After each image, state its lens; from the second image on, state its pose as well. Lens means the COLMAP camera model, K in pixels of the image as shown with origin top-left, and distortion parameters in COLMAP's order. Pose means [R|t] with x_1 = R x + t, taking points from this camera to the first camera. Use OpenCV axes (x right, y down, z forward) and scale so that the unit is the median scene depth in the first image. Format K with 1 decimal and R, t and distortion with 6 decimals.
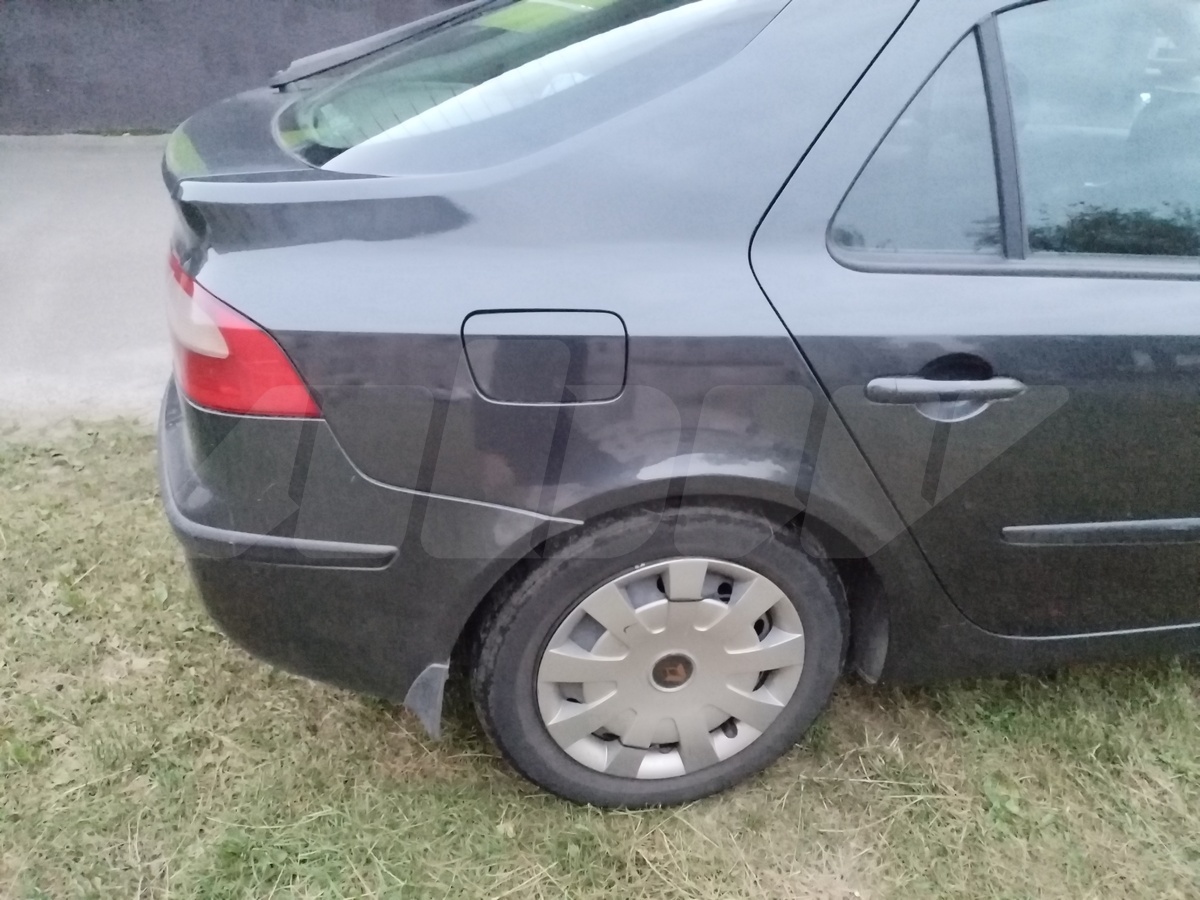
lens RADIAL K [[929.4, 0, 600.0], [0, 929.4, 450.0], [0, 0, 1]] dist [0.086035, -0.111256]
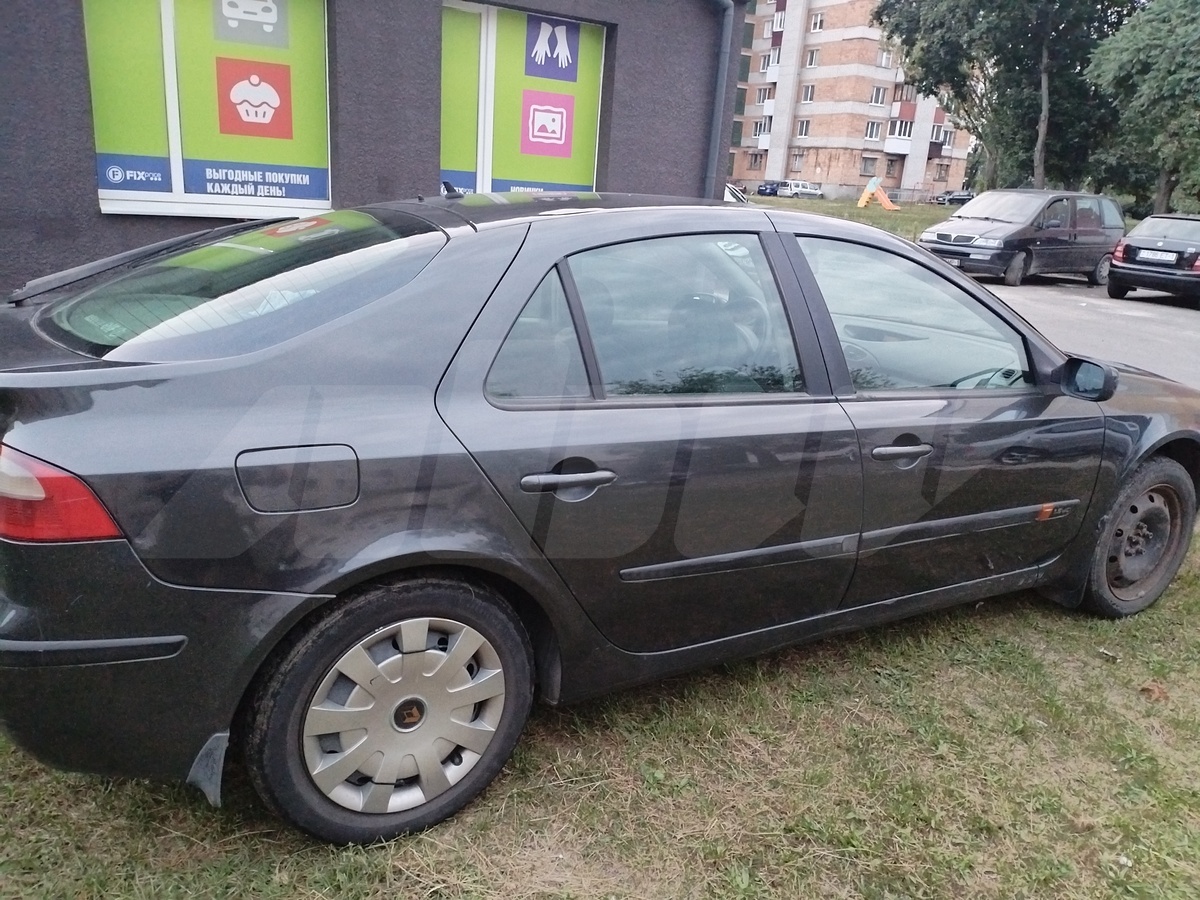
lens RADIAL K [[911.7, 0, 607.0], [0, 911.7, 443.8], [0, 0, 1]] dist [0.006883, -0.007963]
pose [[0.938352, -0.066203, 0.339284, -0.072208], [0.134400, 0.974140, -0.181627, 0.135705], [-0.318485, 0.216030, 0.922983, -0.362421]]
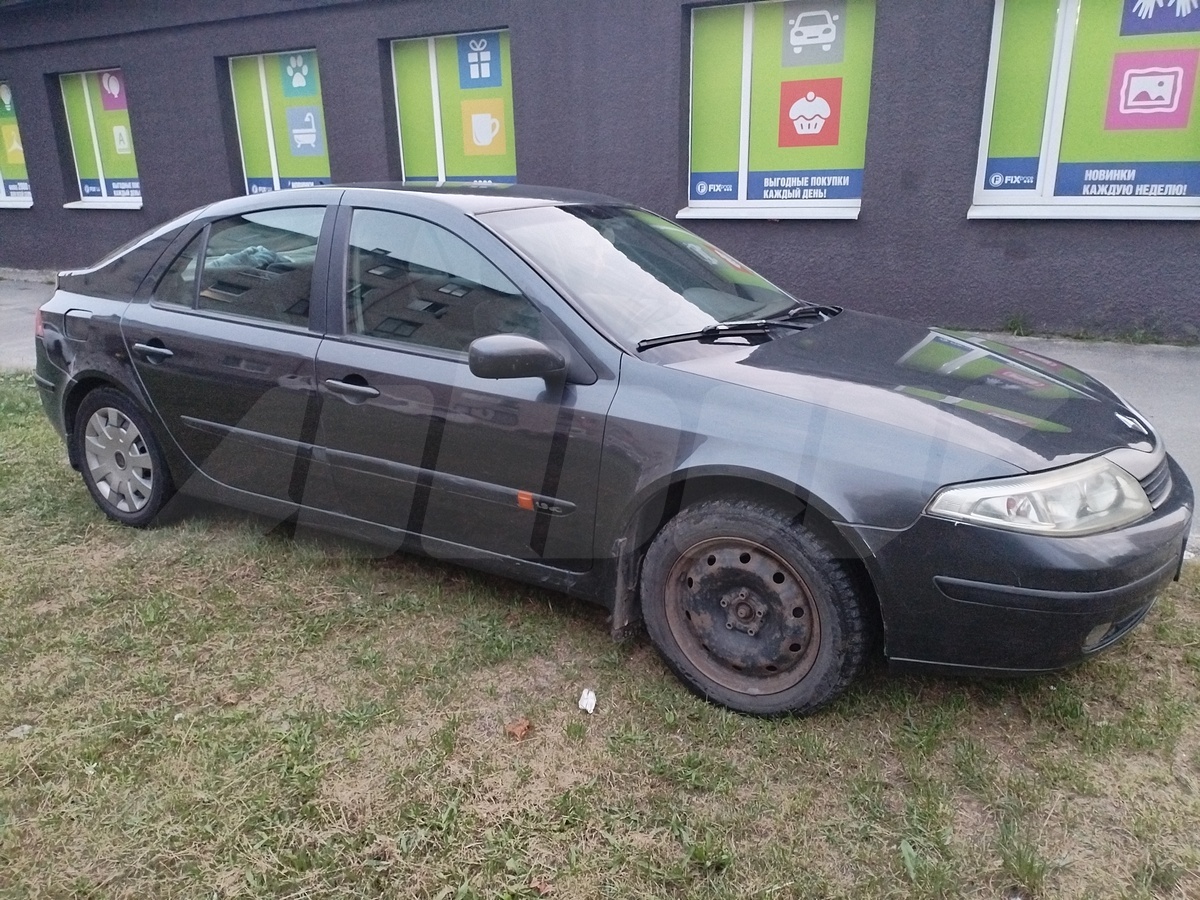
lens RADIAL K [[896.4, 0, 601.7], [0, 896.4, 431.3], [0, 0, 1]] dist [0.125819, -0.148098]
pose [[0.749948, 0.141263, -0.646237, 2.637407], [-0.282619, 0.951704, -0.119939, 0.090309], [0.598084, 0.272587, 0.753652, -0.120490]]
